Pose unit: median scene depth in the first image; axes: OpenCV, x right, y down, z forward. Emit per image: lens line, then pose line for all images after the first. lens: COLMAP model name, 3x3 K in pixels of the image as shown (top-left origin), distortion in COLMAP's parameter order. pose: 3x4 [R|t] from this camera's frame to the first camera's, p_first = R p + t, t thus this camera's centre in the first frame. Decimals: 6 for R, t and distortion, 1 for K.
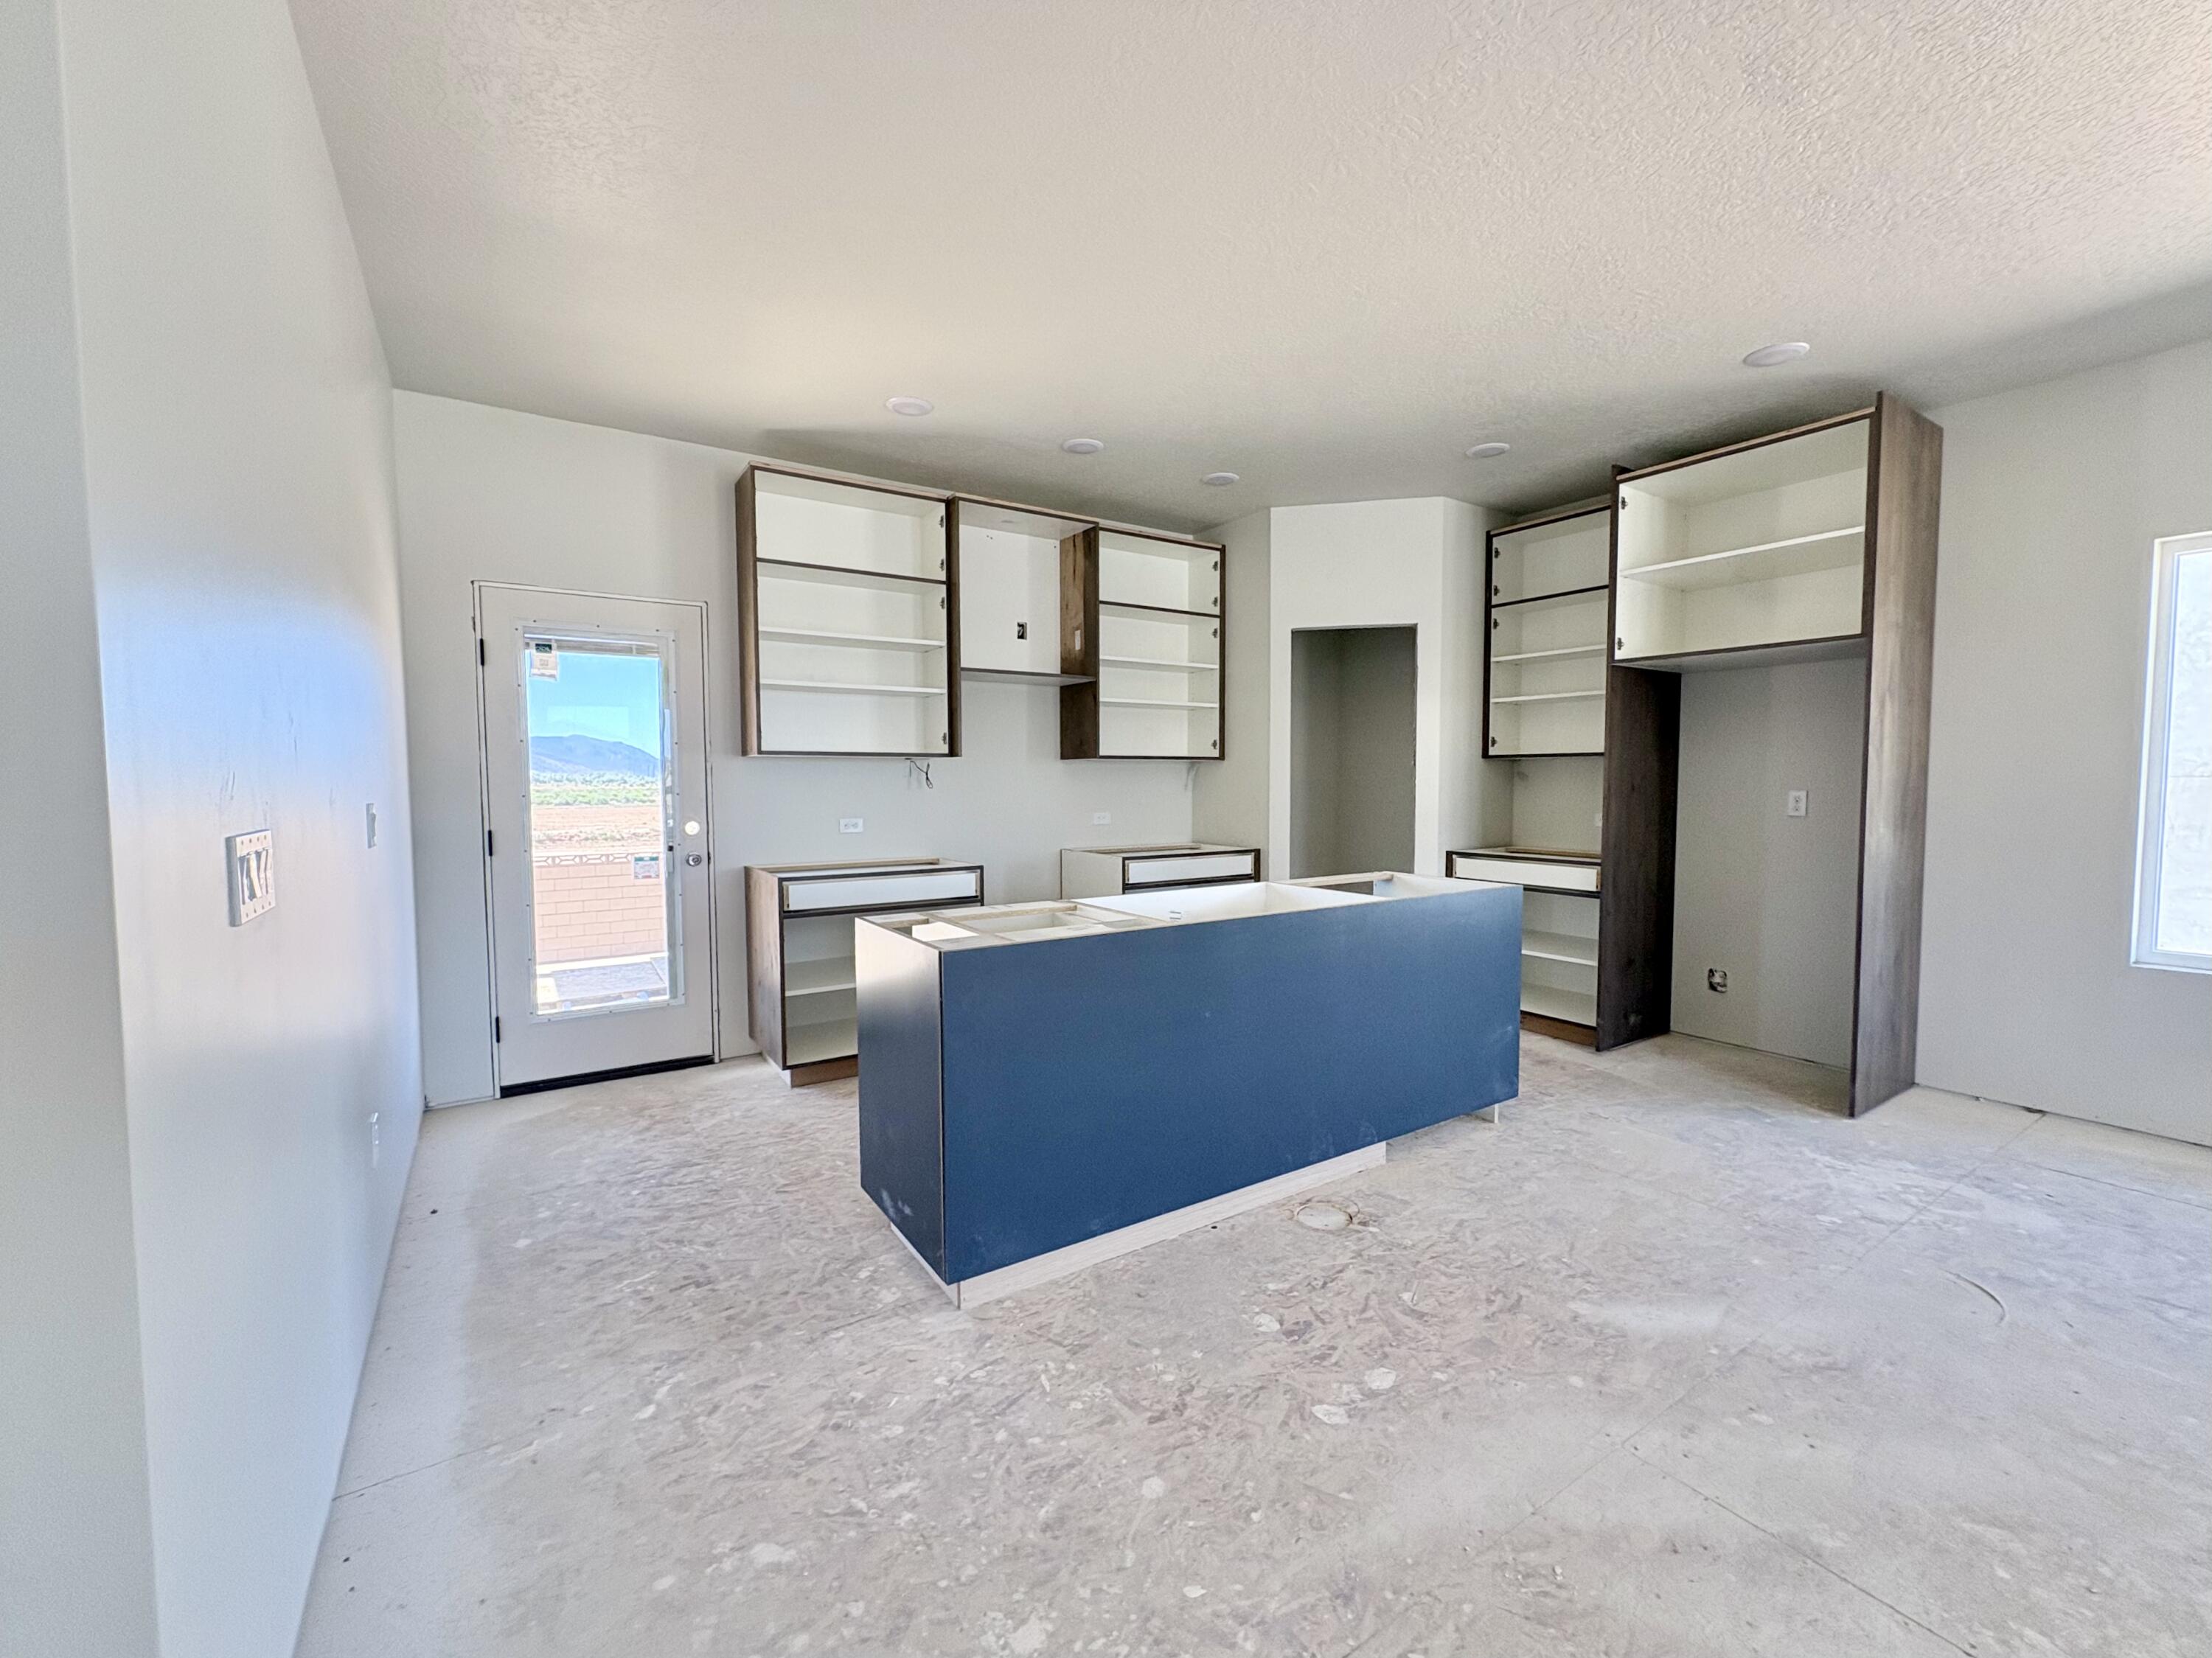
lens RADIAL K [[909.6, 0, 1101.0], [0, 909.6, 825.0], [0, 0, 1]] dist [-0.002666, -0.000031]
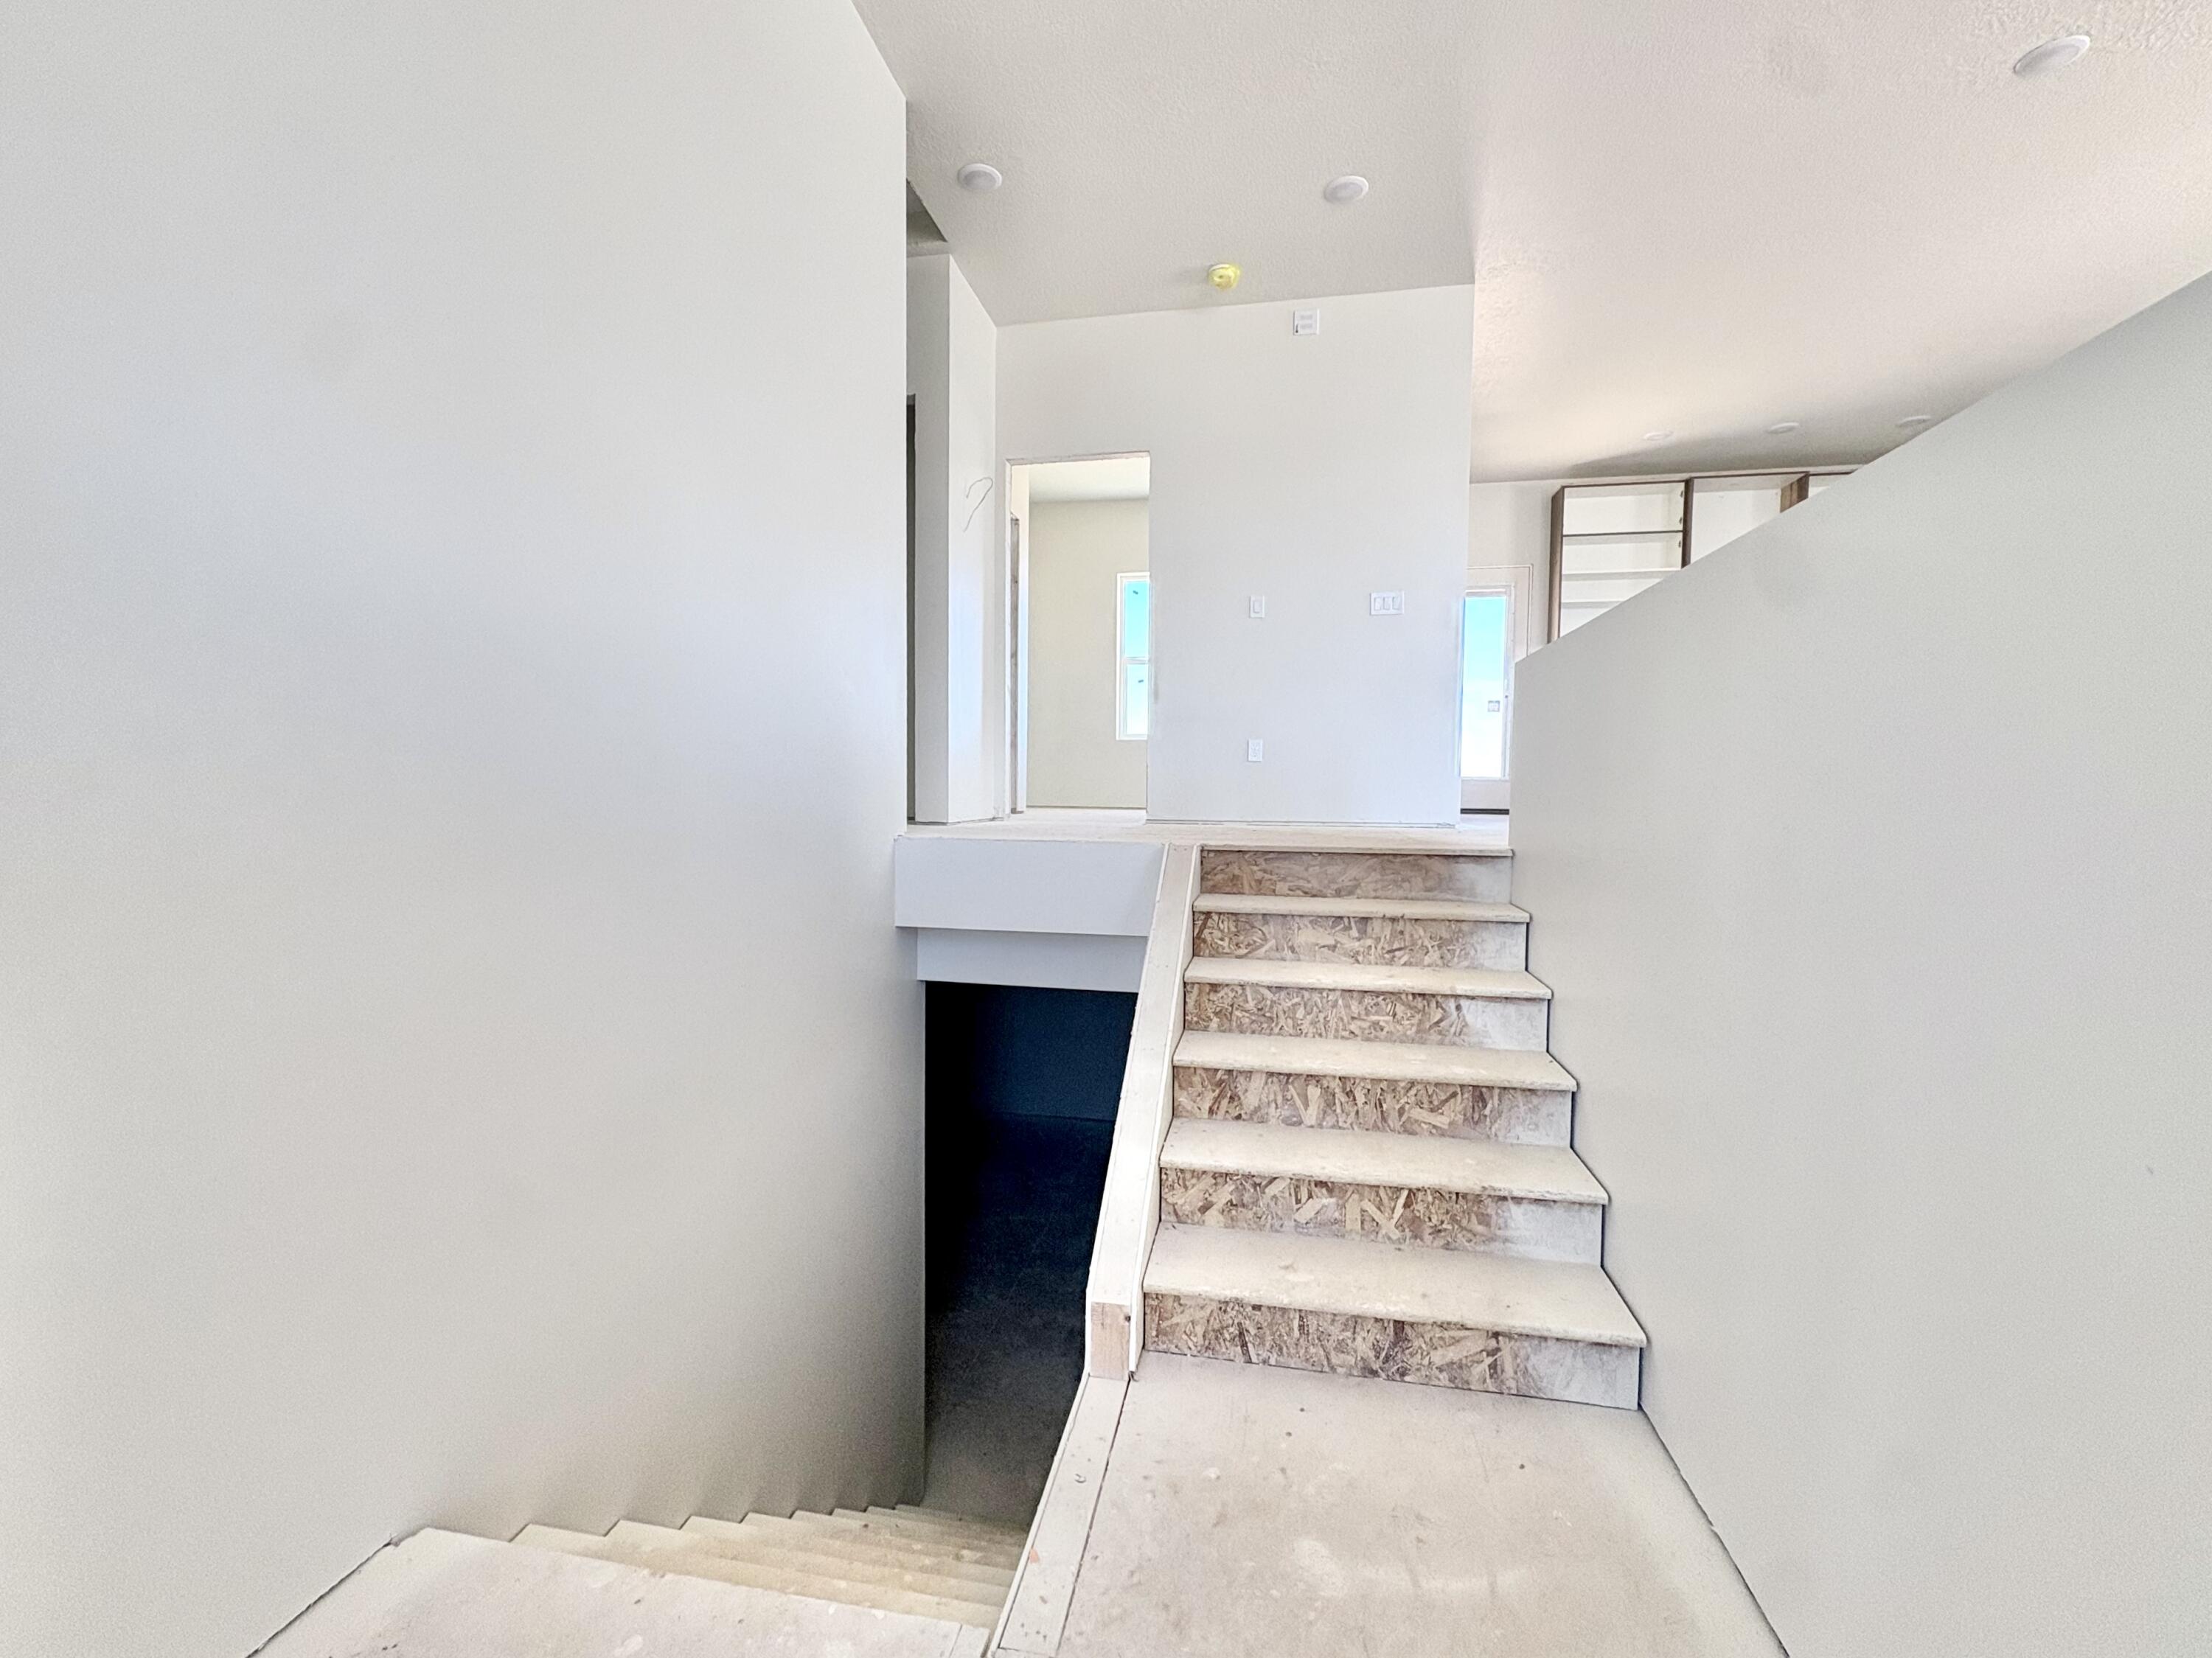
lens RADIAL K [[909.6, 0, 1115.9], [0, 909.6, 825.9], [0, 0, 1]] dist [-0.002666, -0.000031]
pose [[0.710805, 0.043197, -0.702061, 0.275465], [-0.047770, 0.998773, 0.013089, 0.290952], [0.701765, 0.024234, 0.711996, -0.866915]]
